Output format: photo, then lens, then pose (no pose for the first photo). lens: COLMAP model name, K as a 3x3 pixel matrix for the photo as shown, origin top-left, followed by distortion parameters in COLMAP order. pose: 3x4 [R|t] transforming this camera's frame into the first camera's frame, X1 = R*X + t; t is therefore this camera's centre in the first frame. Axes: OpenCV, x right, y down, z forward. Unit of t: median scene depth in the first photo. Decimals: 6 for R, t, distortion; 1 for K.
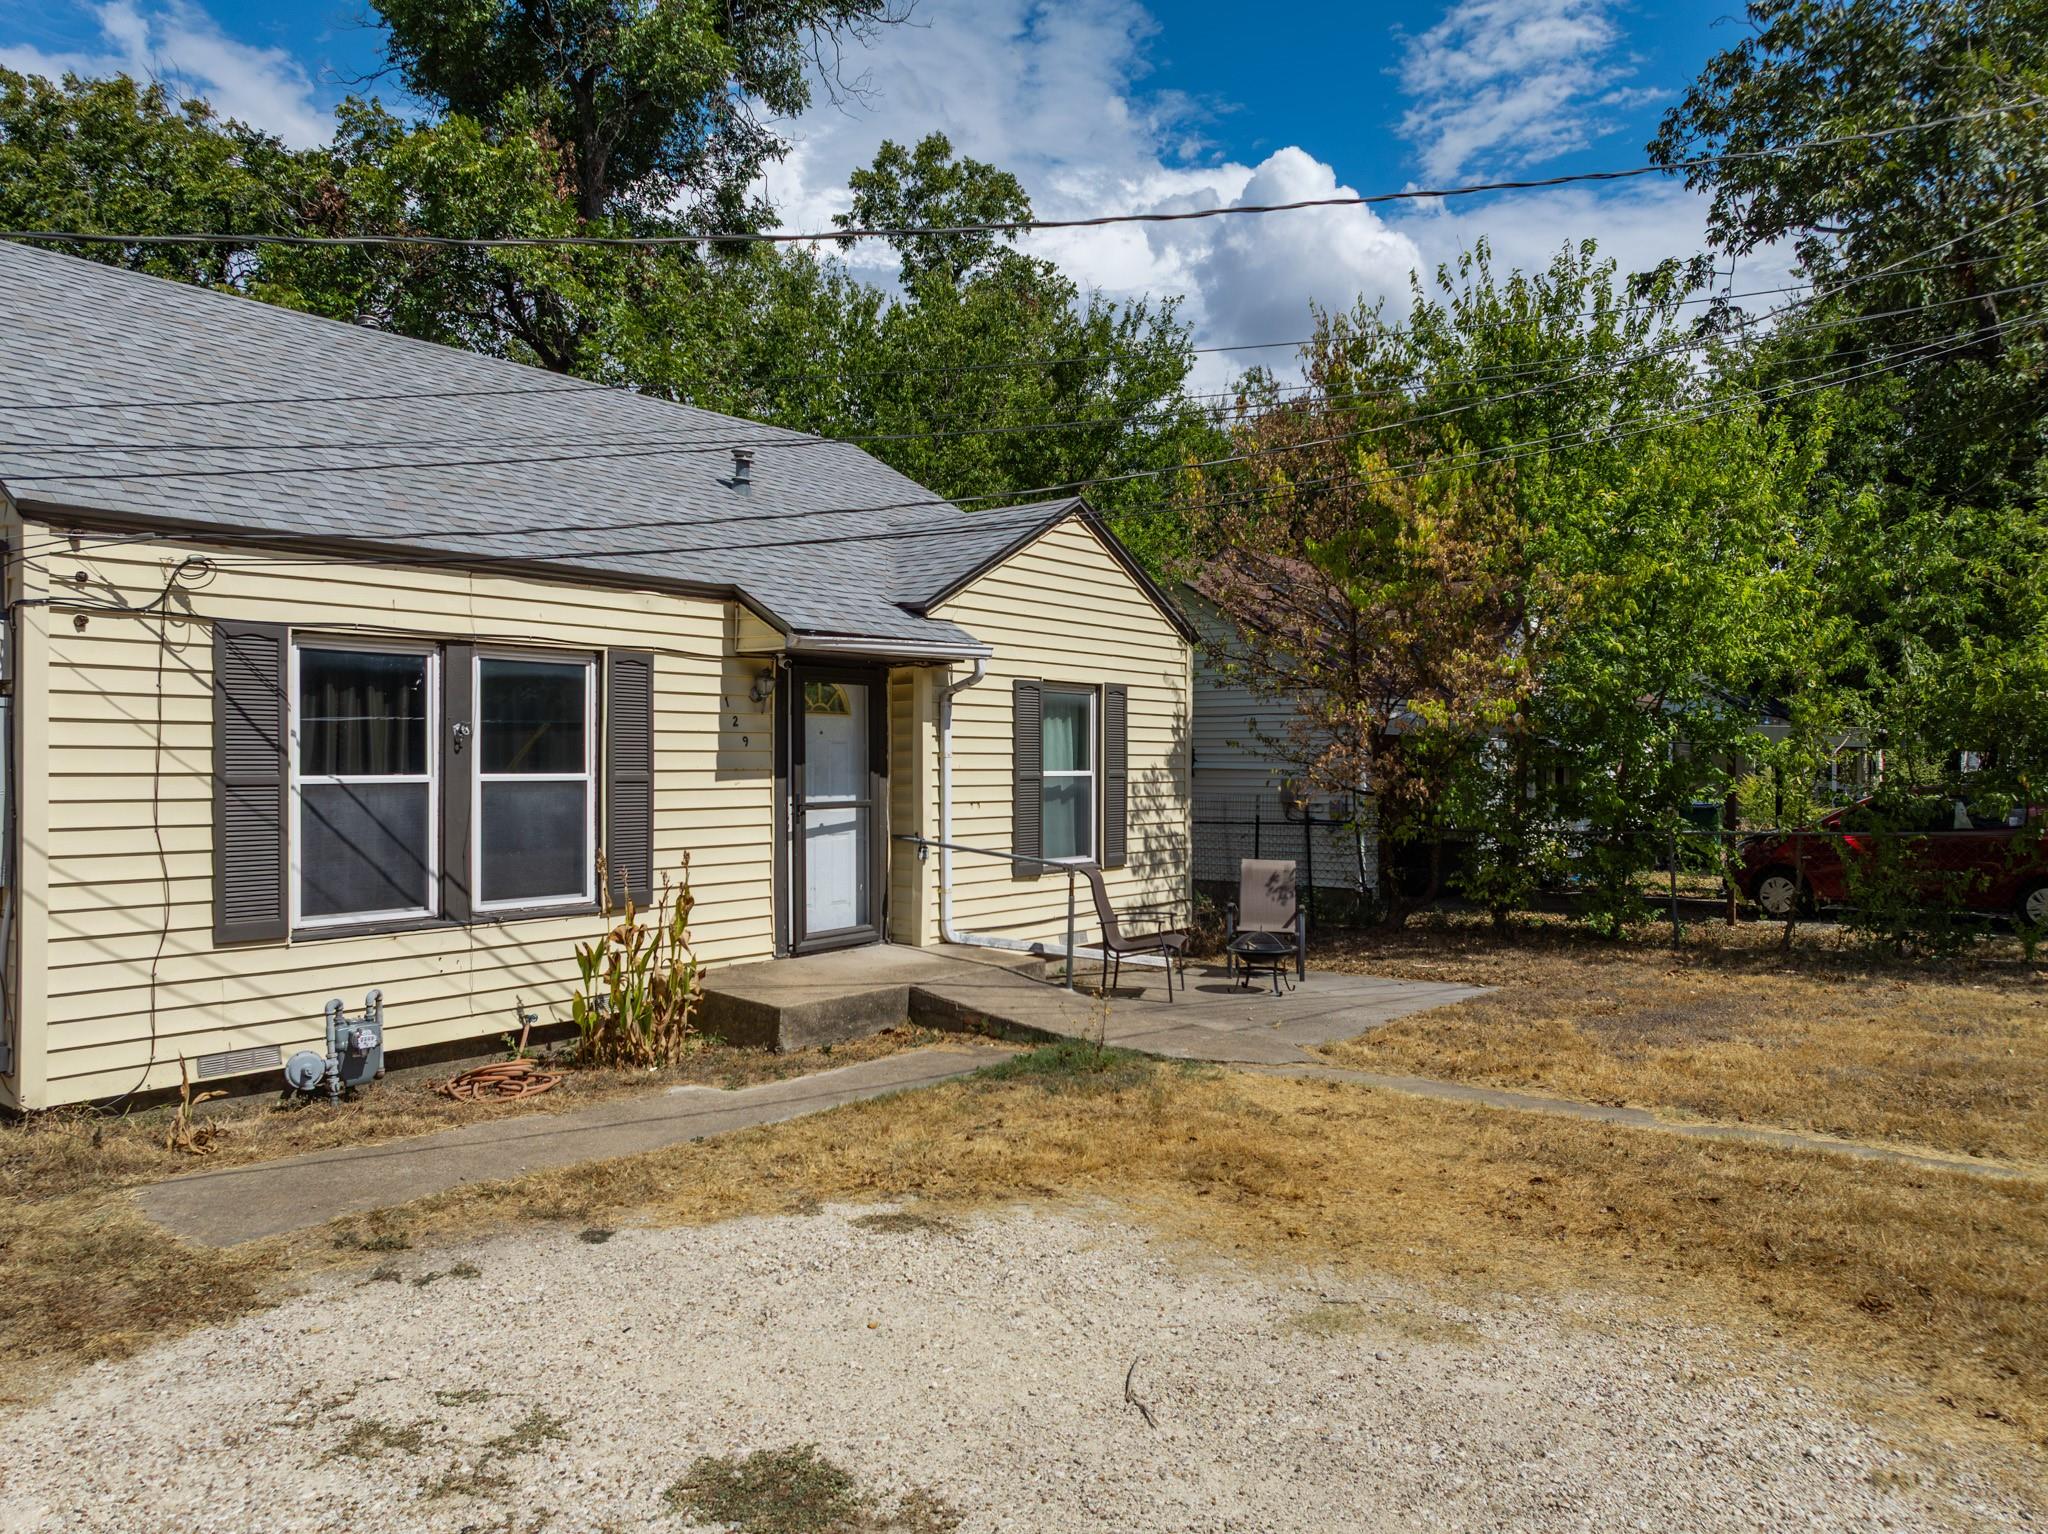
lens RADIAL K [[1433.5, 0, 1027.7], [0, 1433.5, 753.0], [0, 0, 1]] dist [-0.030694, 0.019338]
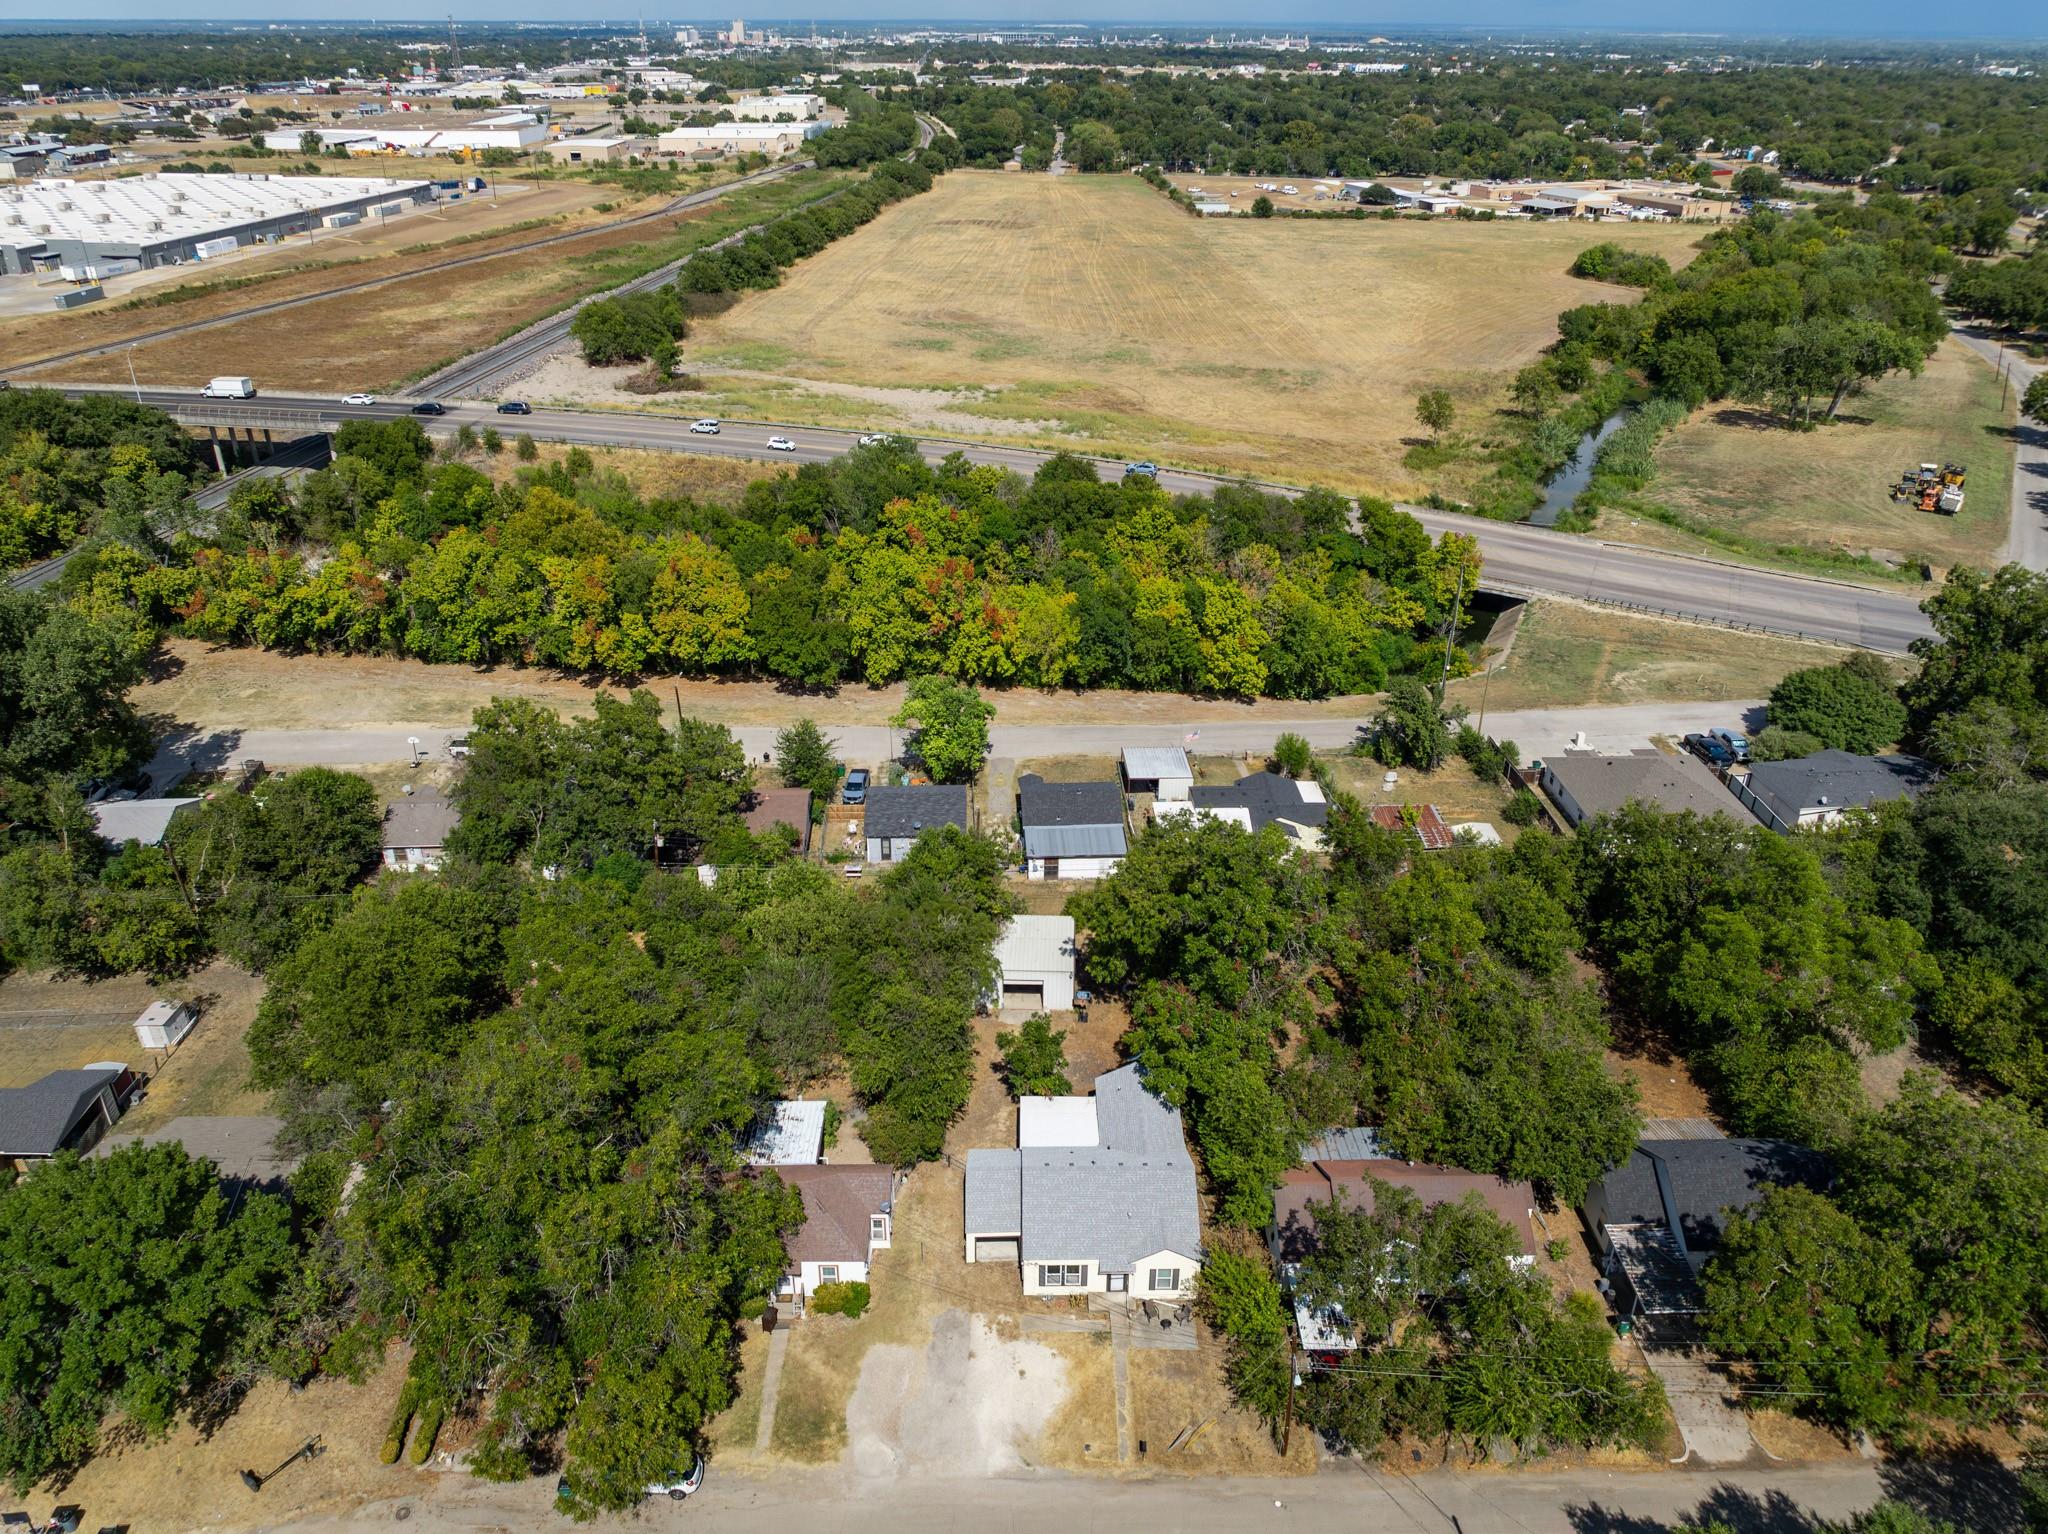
lens RADIAL K [[1433.5, 0, 1027.7], [0, 1433.5, 769.1], [0, 0, 1]] dist [-0.030694, 0.019338]
pose [[0.621257, 0.363143, -0.694383, 3.649884], [0.003604, 0.884803, 0.465952, -5.575396], [0.783599, -0.291978, 0.548381, -2.584840]]
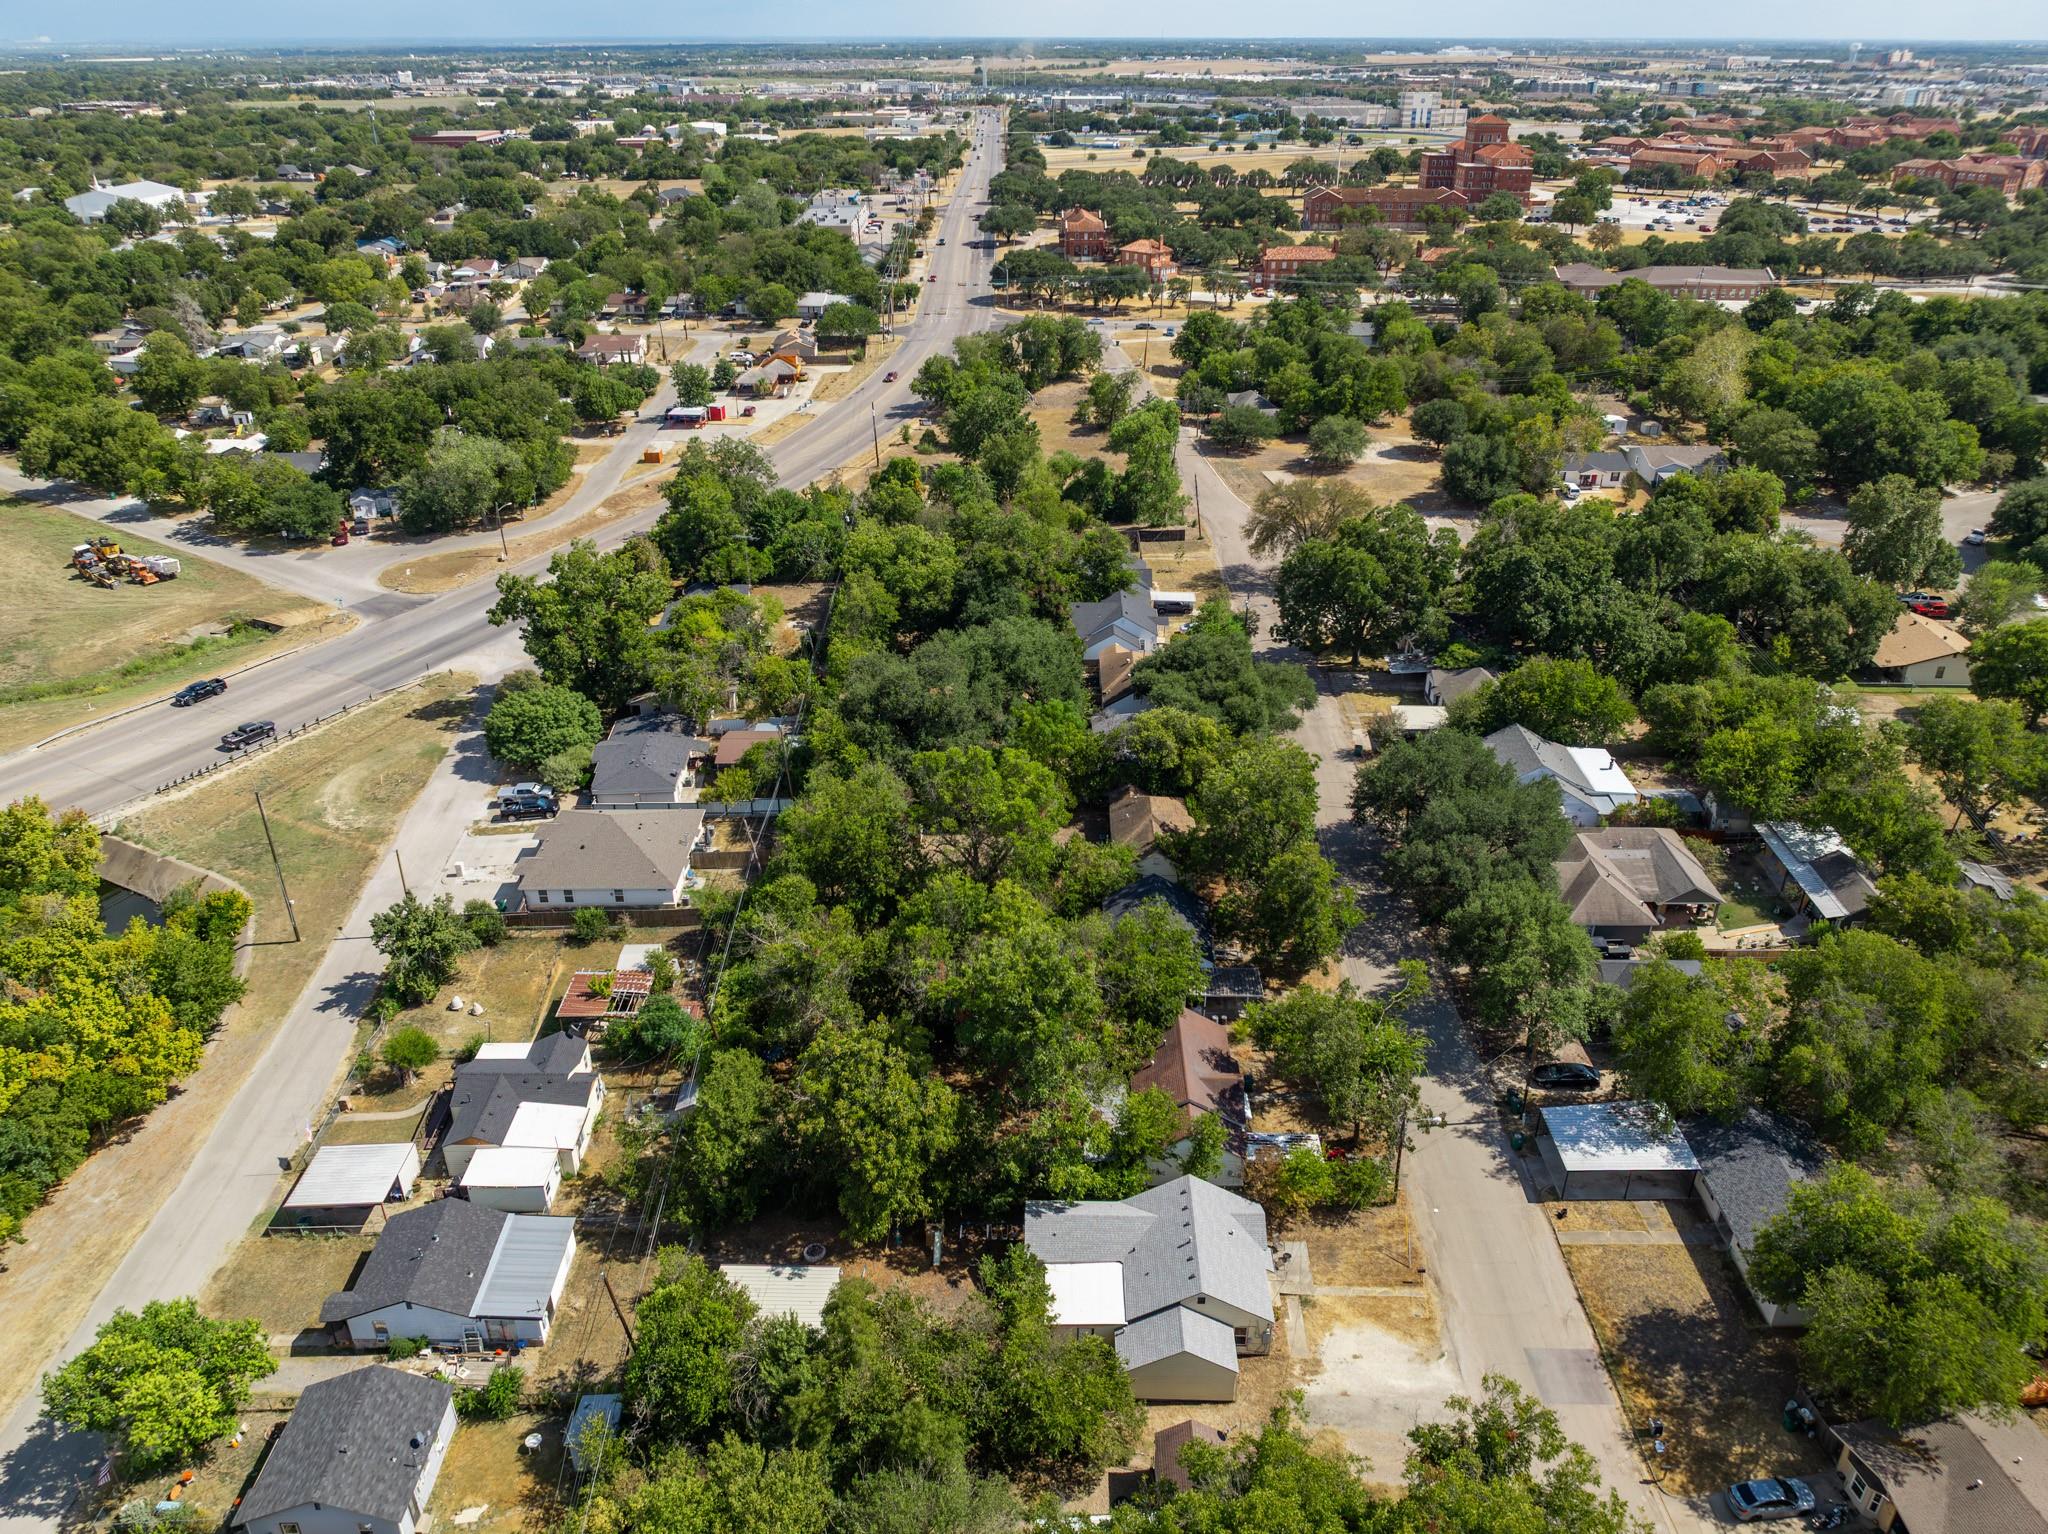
lens RADIAL K [[1433.5, 0, 1028.9], [0, 1433.5, 759.9], [0, 0, 1]] dist [-0.030694, 0.019338]
pose [[0.799859, -0.279093, 0.531350, -4.744510], [0.000864, 0.885841, 0.463989, -6.404760], [-0.600187, -0.370667, 0.708789, -2.971355]]
